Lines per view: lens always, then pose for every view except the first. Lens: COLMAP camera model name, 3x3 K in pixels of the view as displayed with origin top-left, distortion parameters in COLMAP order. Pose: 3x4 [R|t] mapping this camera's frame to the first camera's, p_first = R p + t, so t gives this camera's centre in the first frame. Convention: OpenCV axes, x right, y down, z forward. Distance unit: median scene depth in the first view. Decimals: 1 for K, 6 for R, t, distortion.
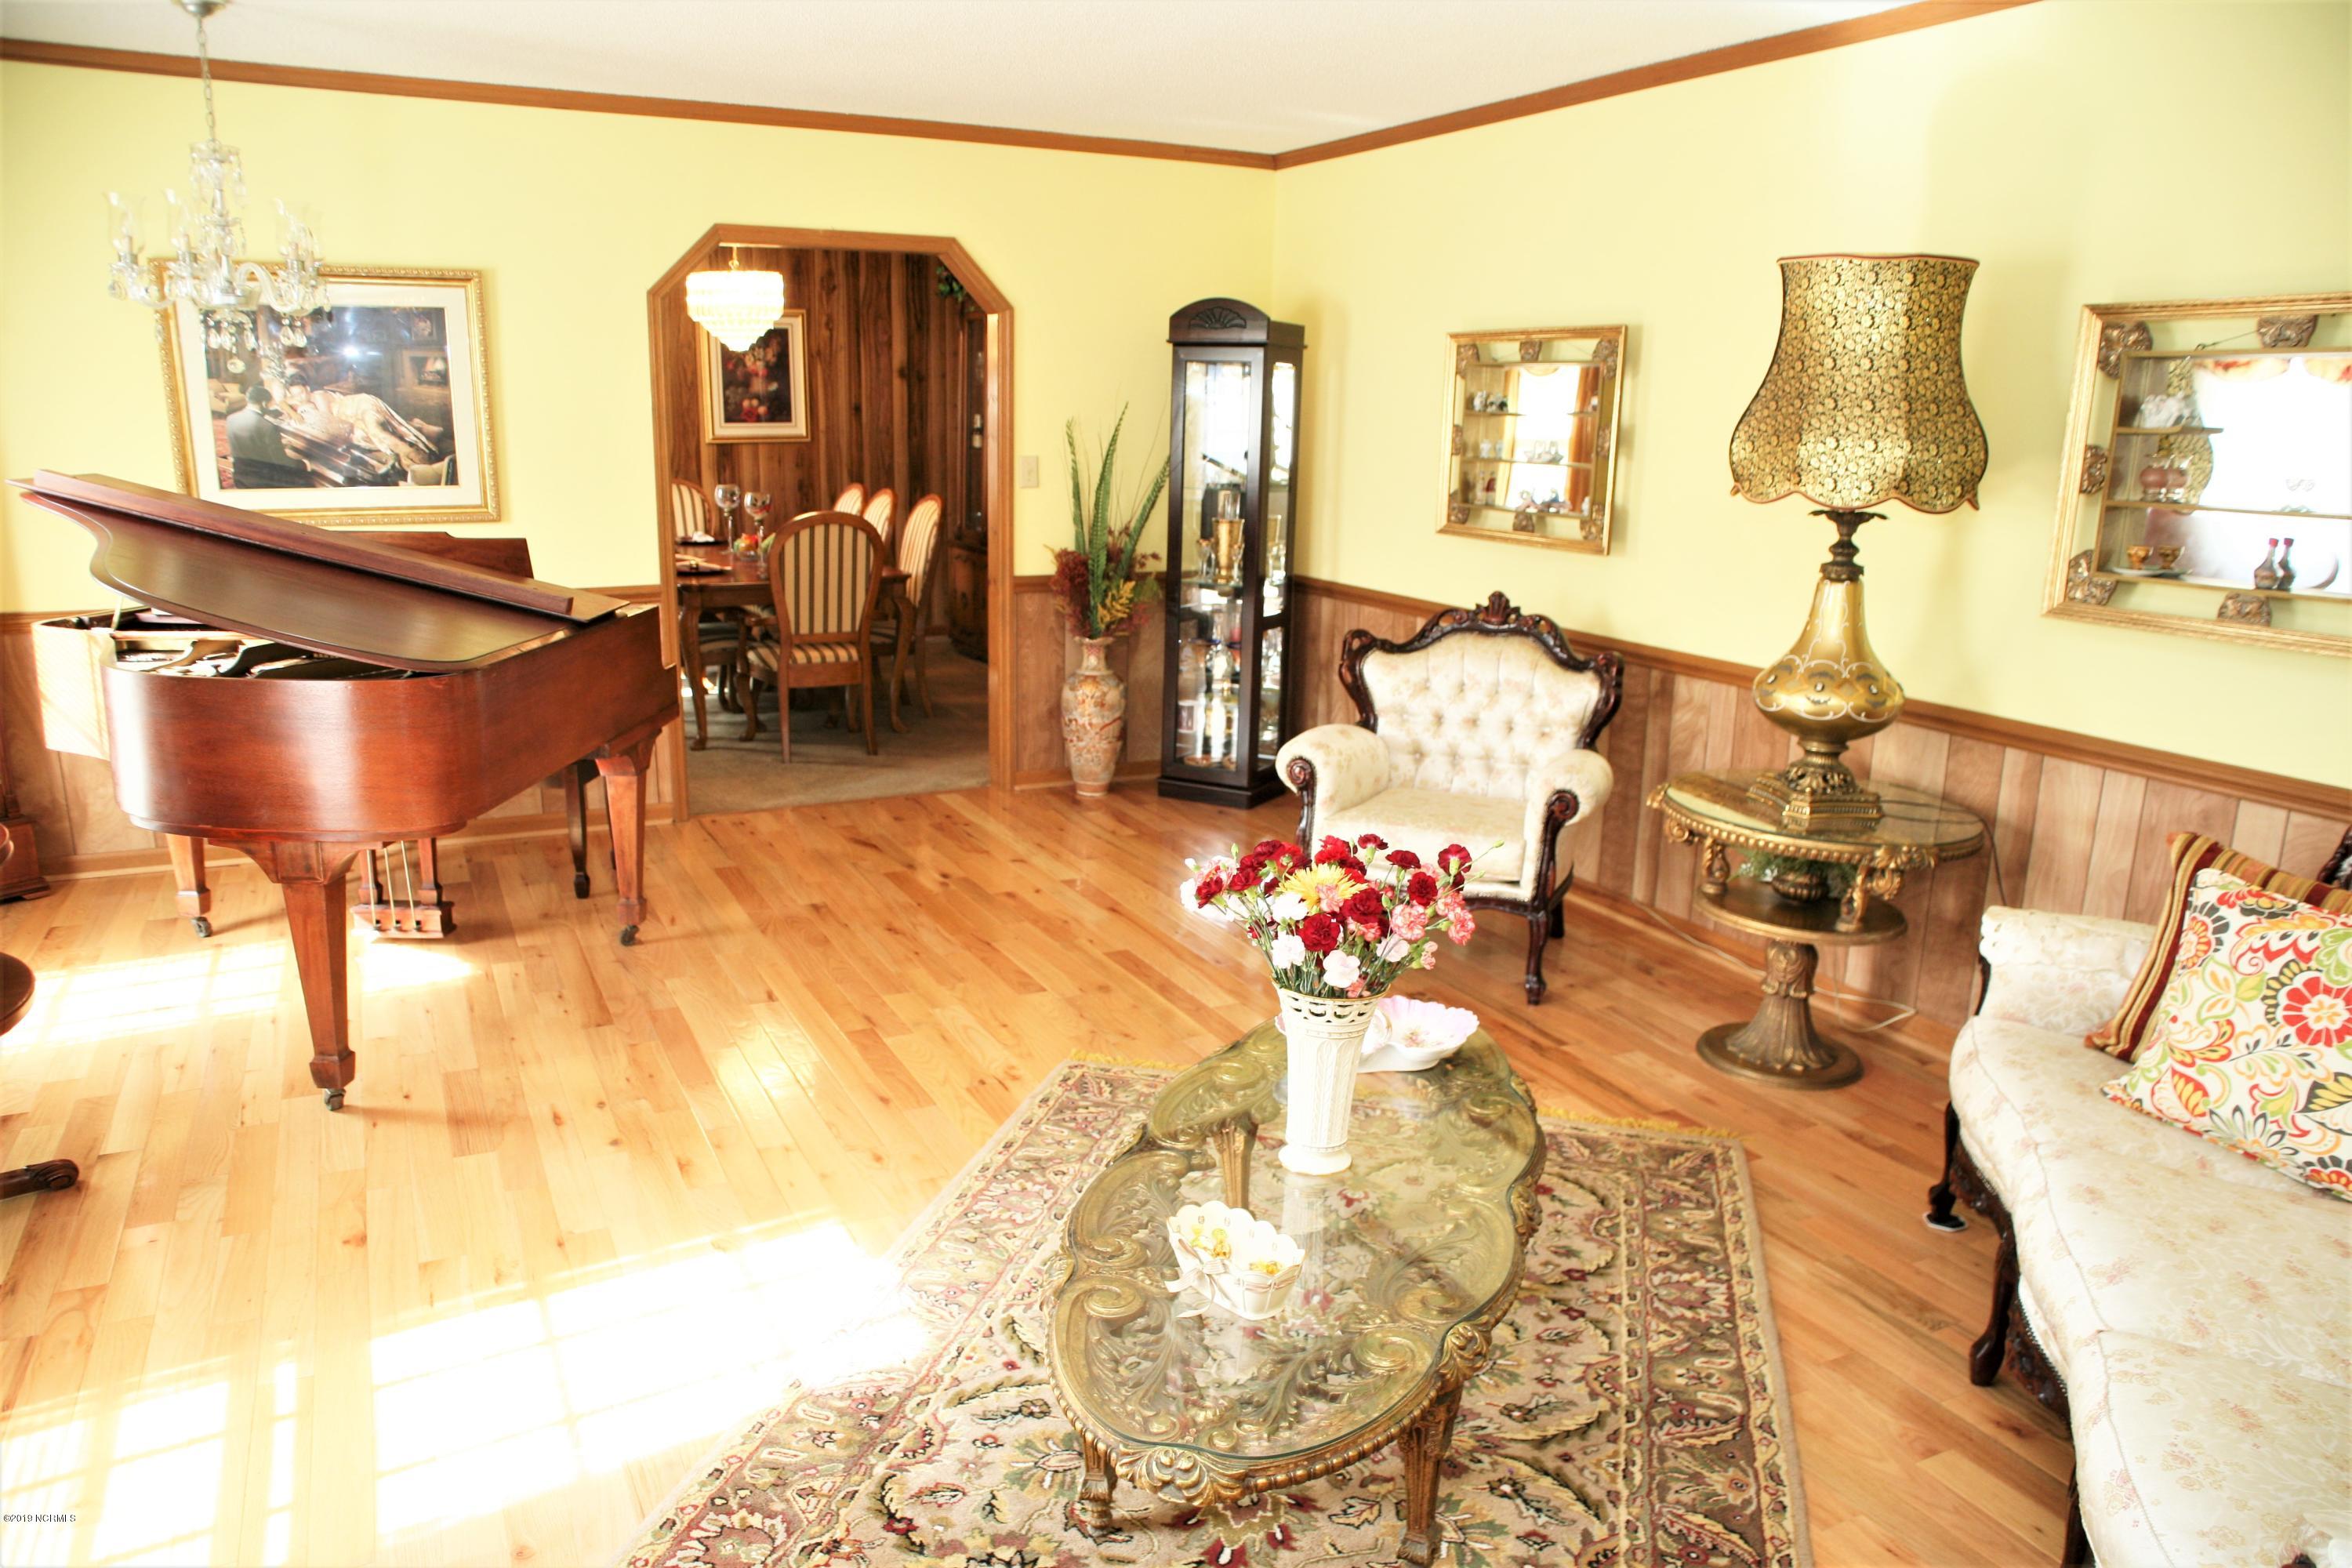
lens RADIAL K [[1632.6, 0, 1190.8], [0, 1632.6, 795.4], [0, 0, 1]] dist [-0.089472, 0.062404]
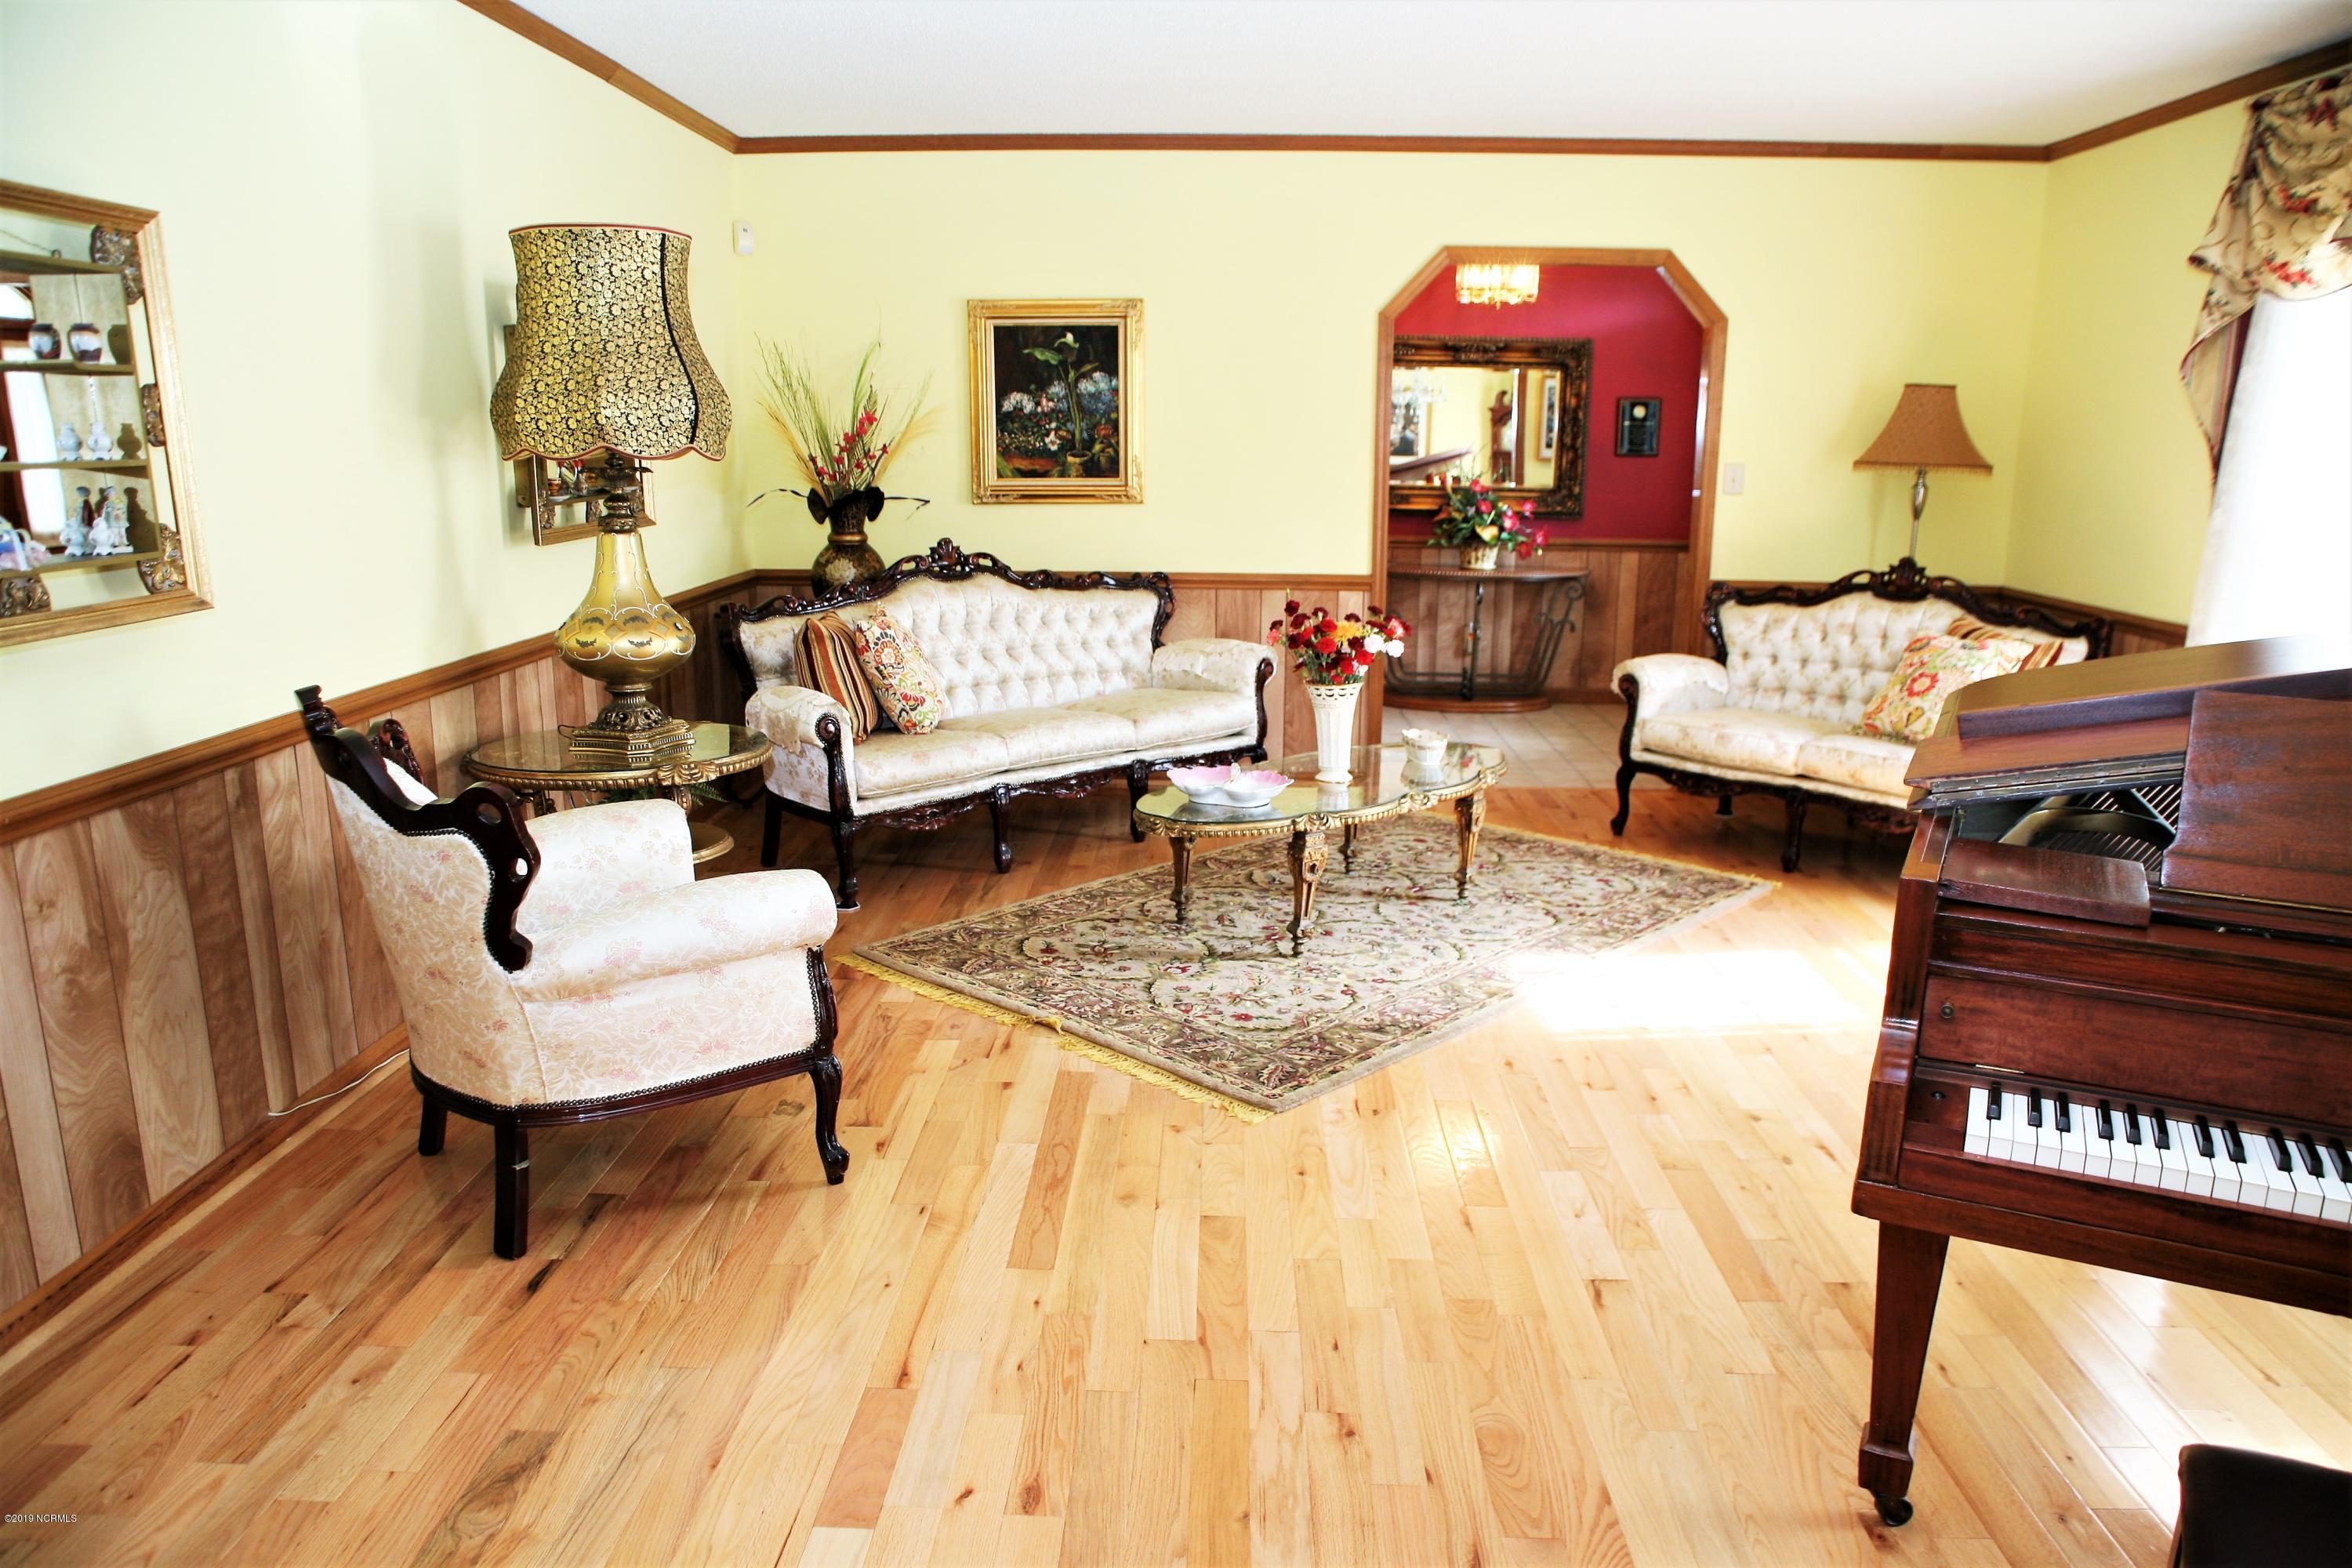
lens RADIAL K [[1632.6, 0, 1182.9], [0, 1632.6, 791.4], [0, 0, 1]] dist [-0.089472, 0.062404]
pose [[-0.874893, -0.139028, 0.463933, -0.387302], [0.082913, 0.900775, 0.426297, -0.350951], [-0.477167, 0.411431, -0.776554, 1.496839]]
